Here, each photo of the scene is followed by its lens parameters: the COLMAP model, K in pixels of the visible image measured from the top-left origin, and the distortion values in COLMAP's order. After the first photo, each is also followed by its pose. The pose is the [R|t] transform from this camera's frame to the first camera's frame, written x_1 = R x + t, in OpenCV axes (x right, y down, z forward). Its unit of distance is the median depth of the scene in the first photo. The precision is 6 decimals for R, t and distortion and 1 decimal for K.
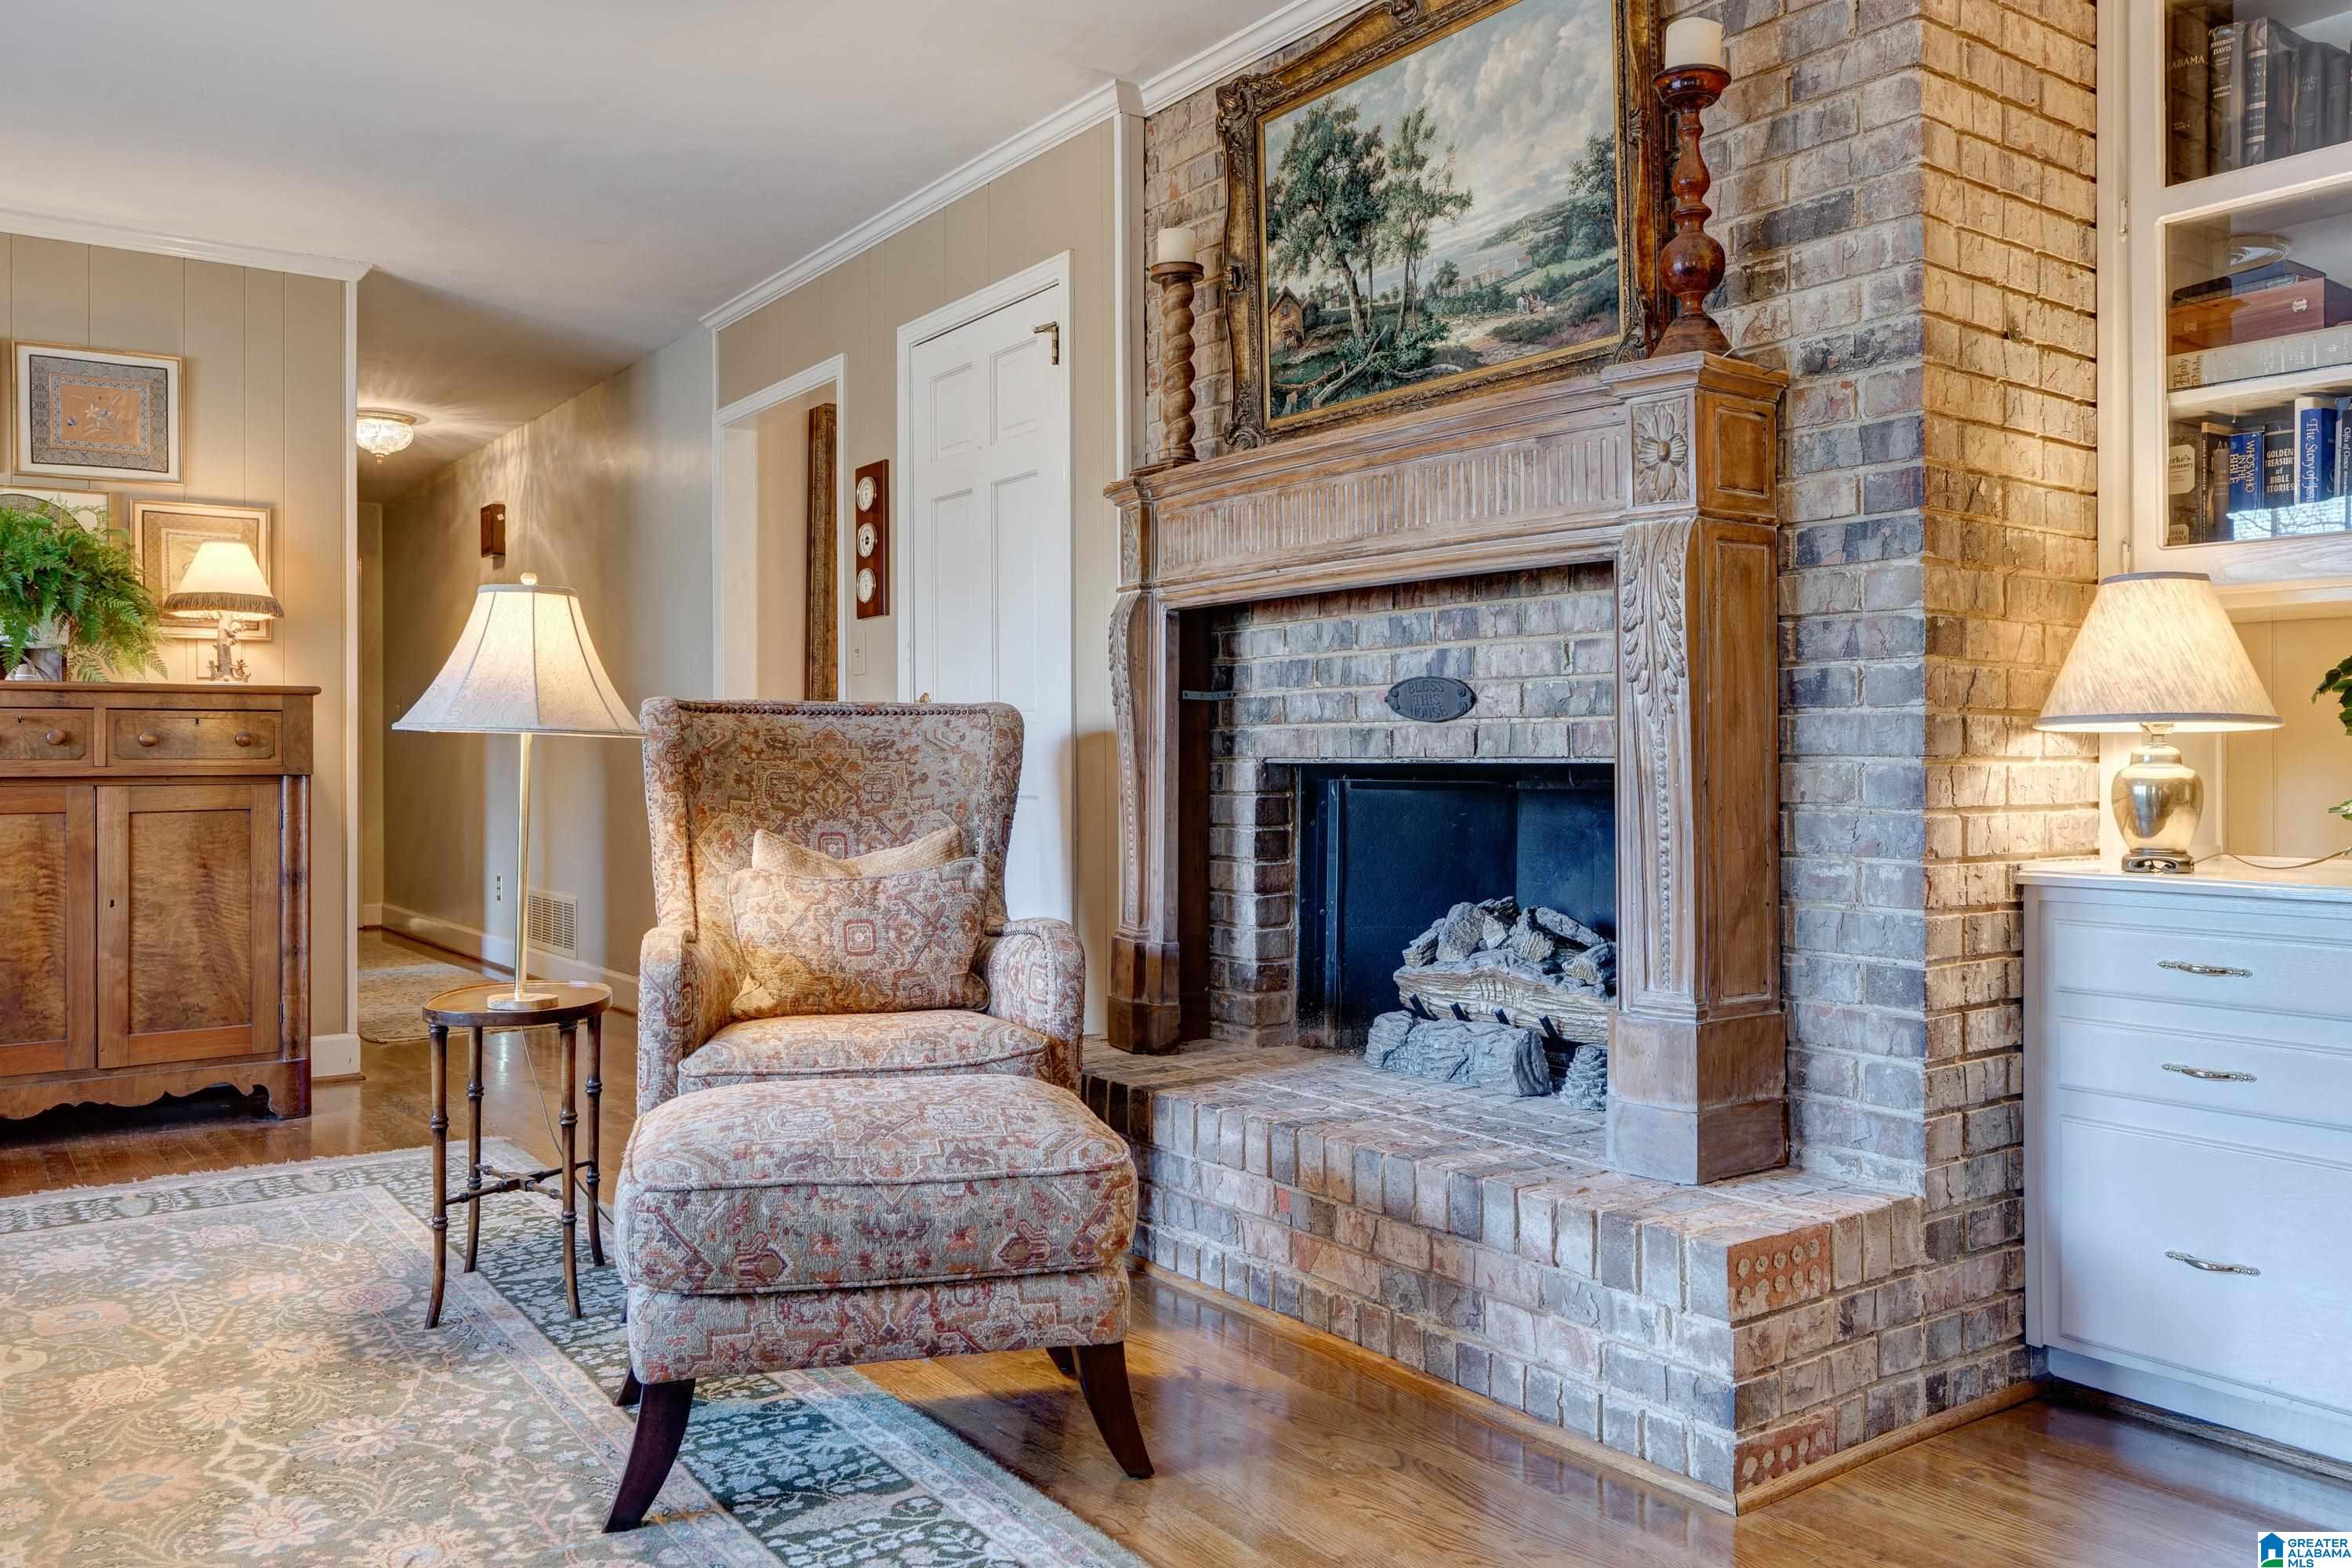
lens RADIAL K [[1767.5, 0, 1197.2], [0, 1767.5, 751.3], [0, 0, 1]] dist [0.005972, -0.004277]
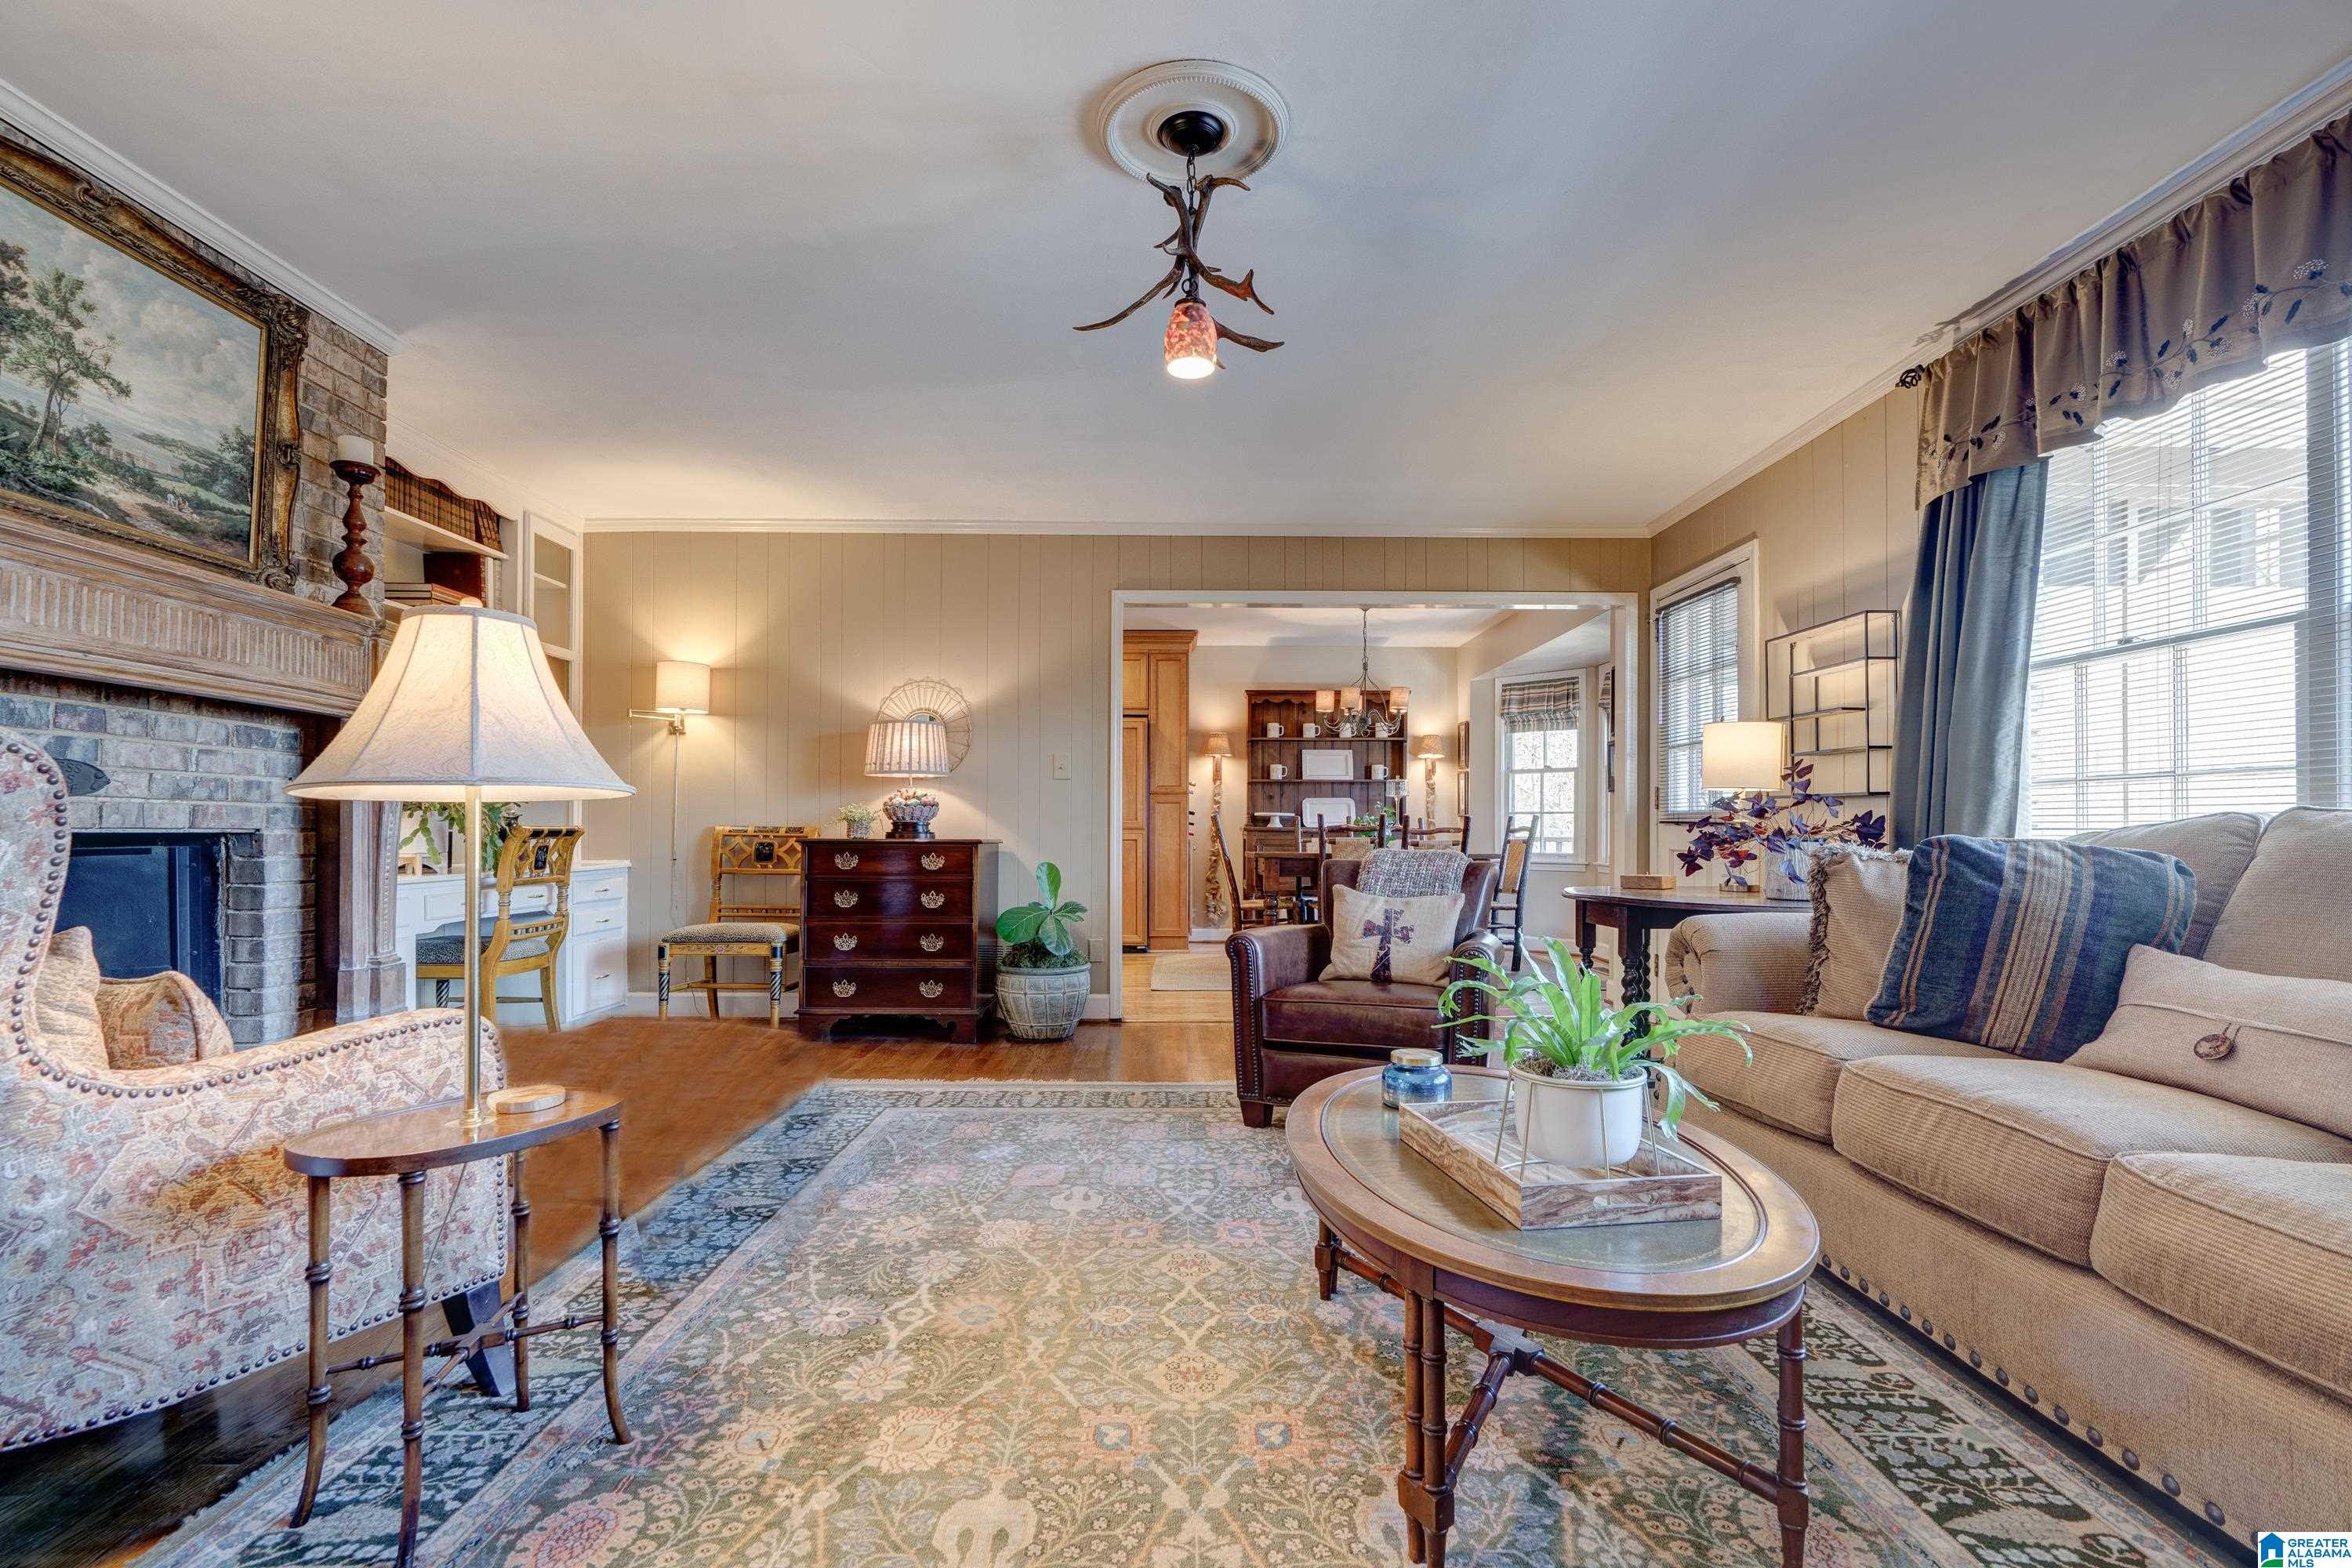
lens RADIAL K [[1097.8, 0, 1171.5], [0, 1097.8, 829.8], [0, 0, 1]] dist [-0.008749, 0.002716]
pose [[-0.811627, -0.000395, 0.584176, -0.887828], [-0.007614, 0.999922, -0.009902, 0.006753], [-0.584126, -0.012485, -0.811567, 1.153916]]
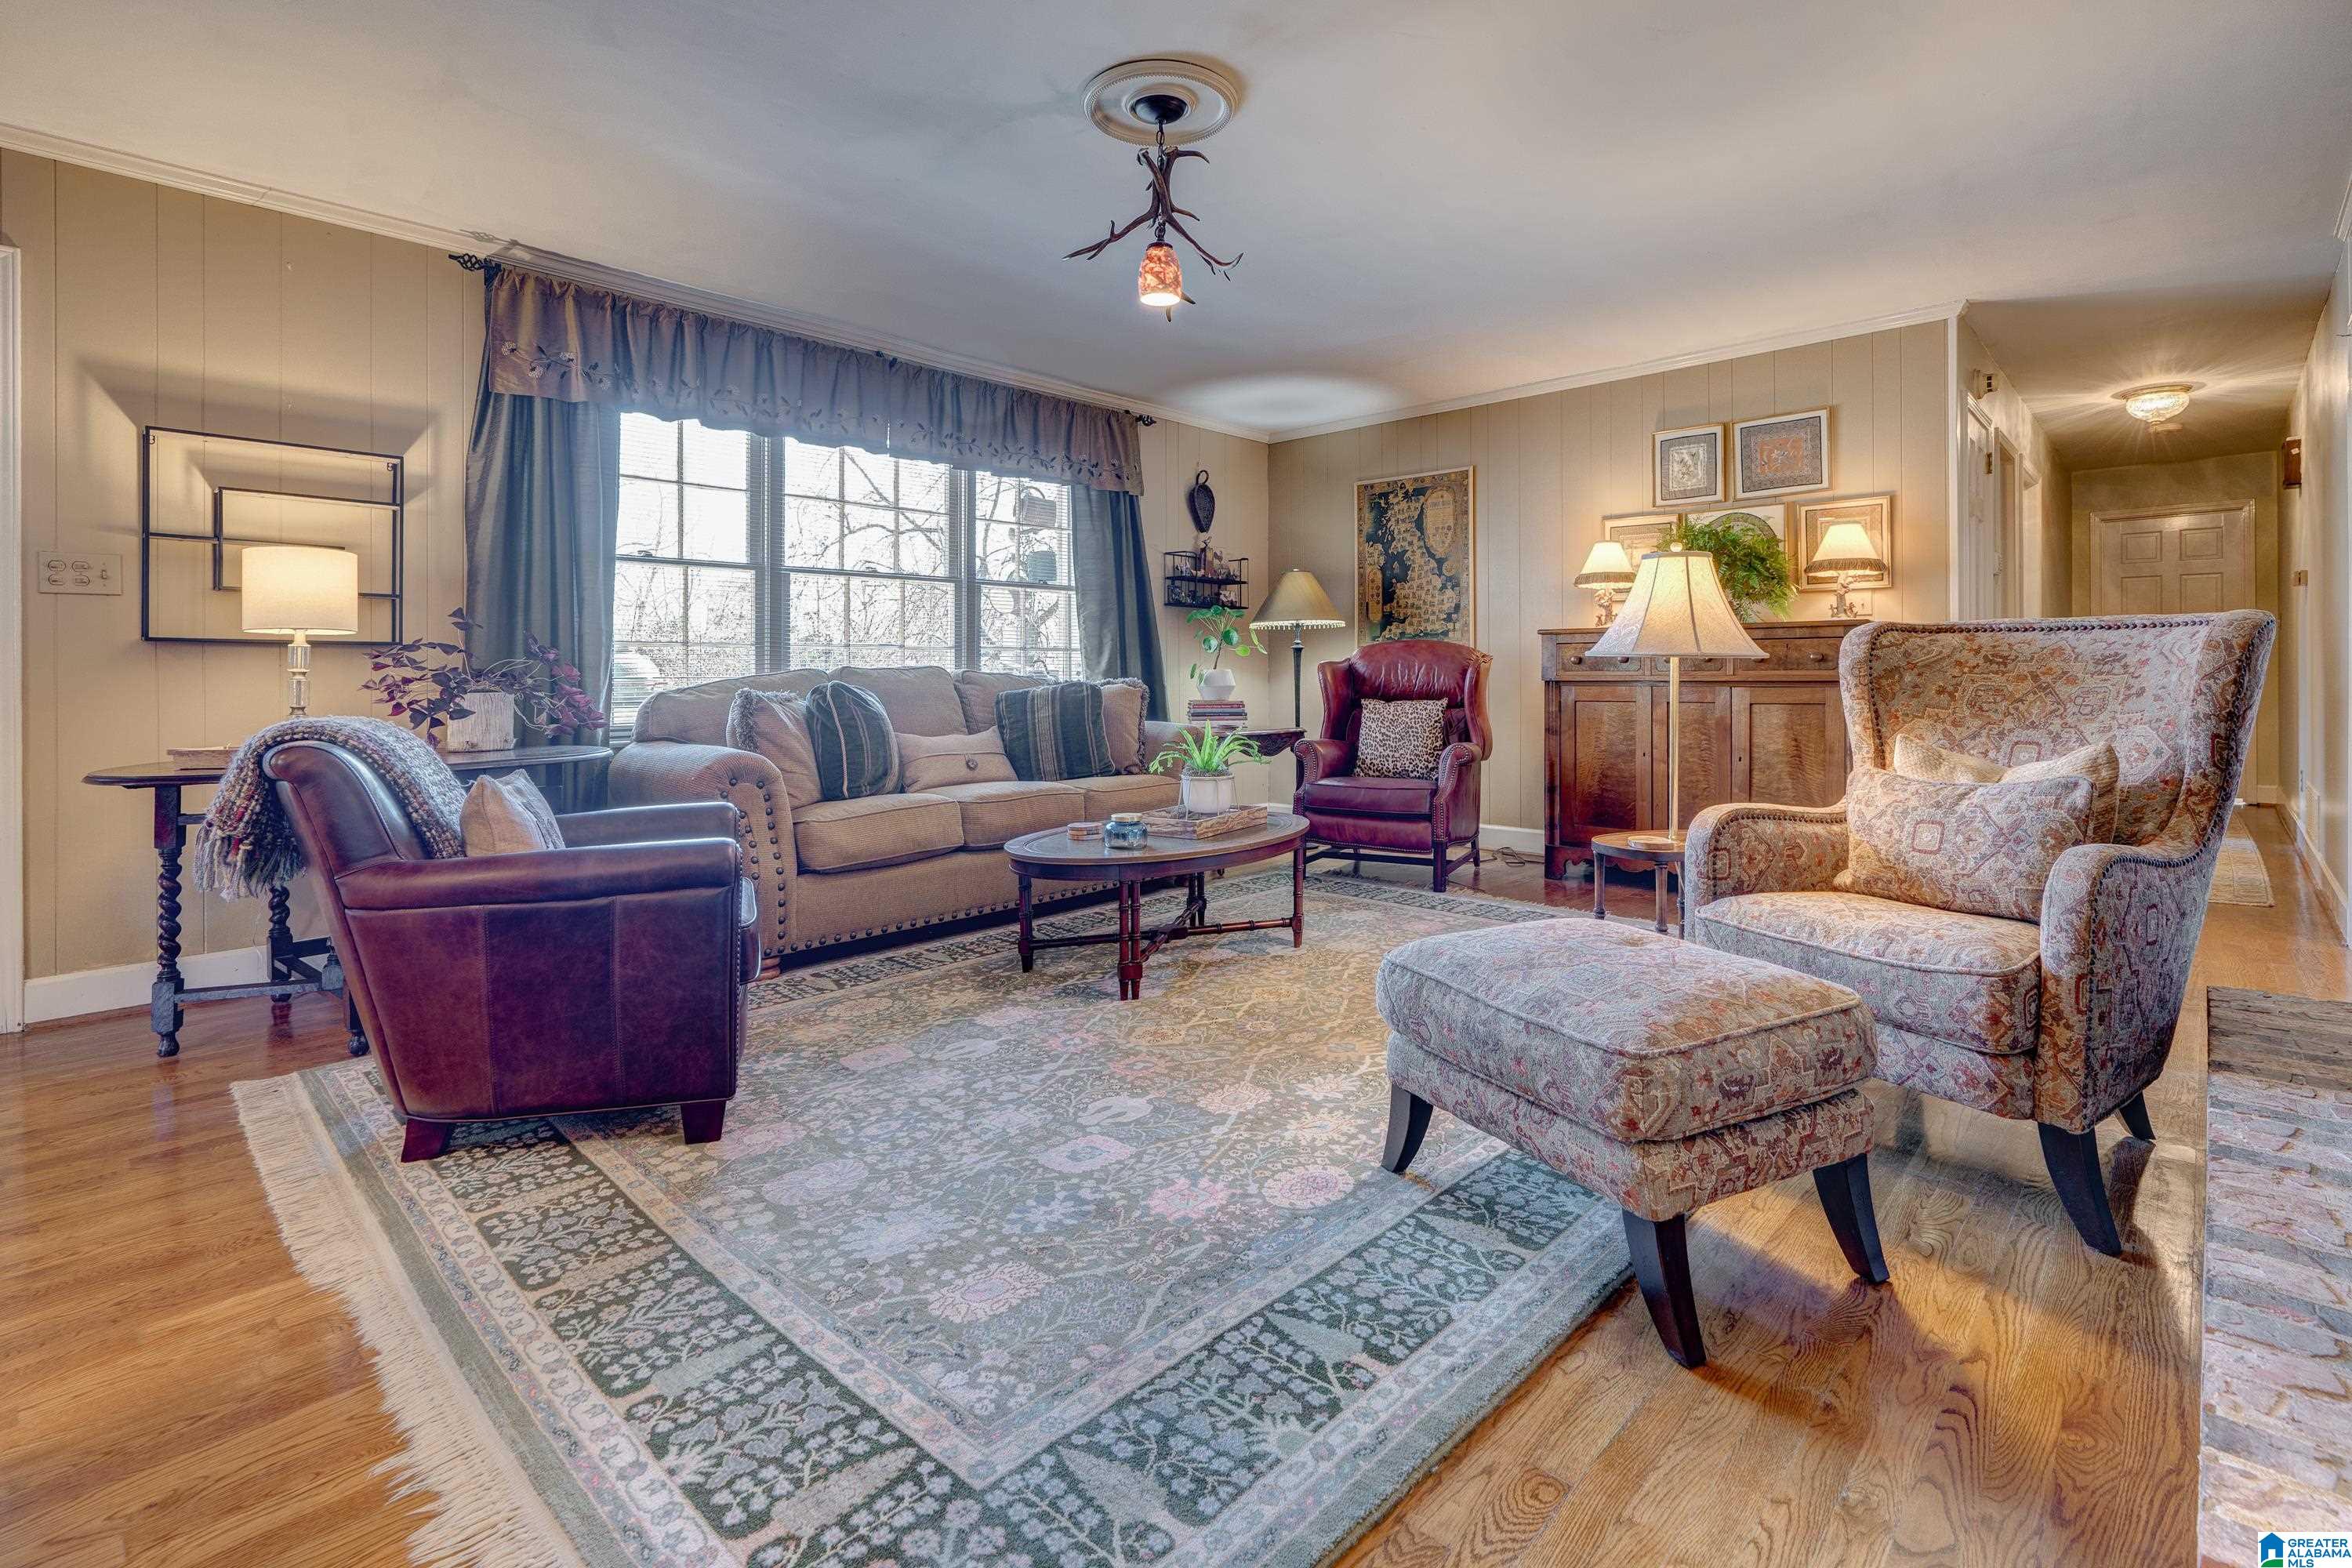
lens RADIAL K [[1097.8, 0, 1176.2], [0, 1097.8, 677.8], [0, 0, 1]] dist [-0.008749, 0.002716]
pose [[0.191545, 0.006197, -0.981464, 0.385072], [0.011977, 0.999891, 0.008651, -0.005078], [0.981411, -0.013412, 0.191450, 0.411666]]
